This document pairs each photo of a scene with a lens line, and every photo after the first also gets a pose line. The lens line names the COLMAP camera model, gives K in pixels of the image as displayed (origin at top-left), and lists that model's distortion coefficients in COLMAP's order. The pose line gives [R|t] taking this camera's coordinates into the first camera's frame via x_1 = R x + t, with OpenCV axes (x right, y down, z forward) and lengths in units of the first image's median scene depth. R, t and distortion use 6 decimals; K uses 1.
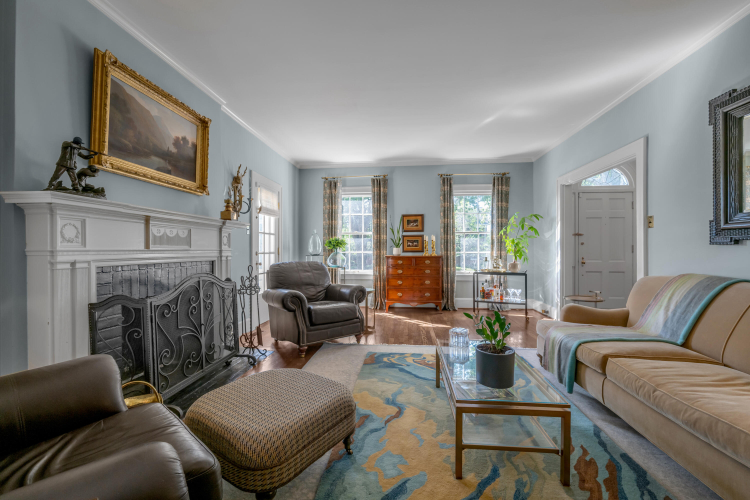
lens RADIAL K [[323.2, 0, 374.6], [0, 323.2, 254.6], [0, 0, 1]] dist [-0.010250, 0.000016]
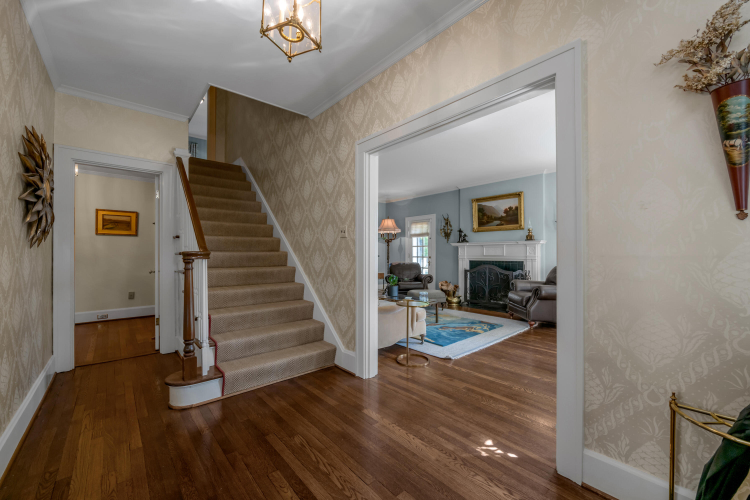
lens RADIAL K [[306.6, 0, 373.0], [0, 306.6, 257.5], [0, 0, 1]] dist [-0.001329, -0.000094]
pose [[-0.690575, 0.010952, -0.723178, 1.126467], [-0.006679, 0.999746, 0.021519, -0.029873], [0.723230, 0.019691, -0.690326, 1.219617]]
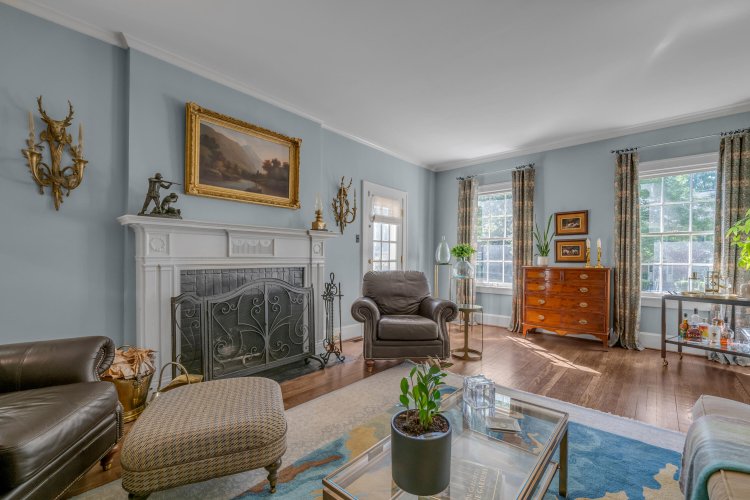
lens RADIAL K [[323.2, 0, 378.3], [0, 323.2, 267.2], [0, 0, 1]] dist [-0.010250, 0.000016]
pose [[0.809804, 0.025294, -0.586155, 0.264721], [-0.016225, 0.999654, 0.020722, -0.006656], [0.586477, -0.007270, 0.809934, 0.187747]]
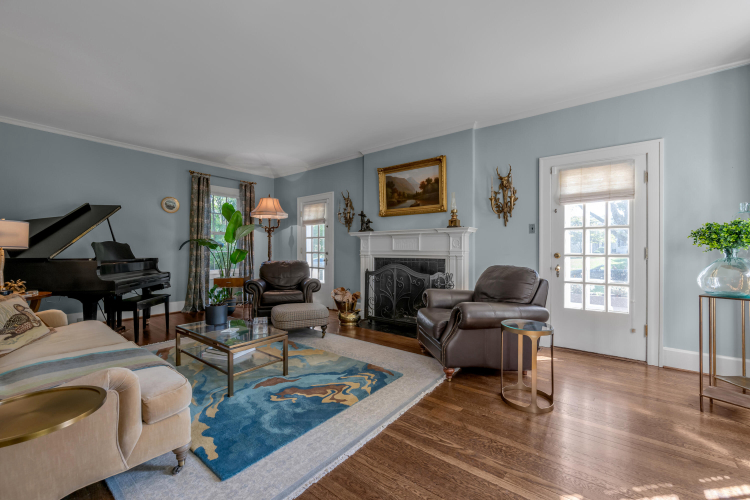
lens RADIAL K [[306.6, 0, 376.5], [0, 306.6, 256.4], [0, 0, 1]] dist [-0.001329, -0.000094]
pose [[-0.545994, 0.015276, -0.837650, 0.535070], [-0.012150, 0.999584, 0.026149, -0.016476], [0.837701, 0.024454, -0.545582, 1.084620]]
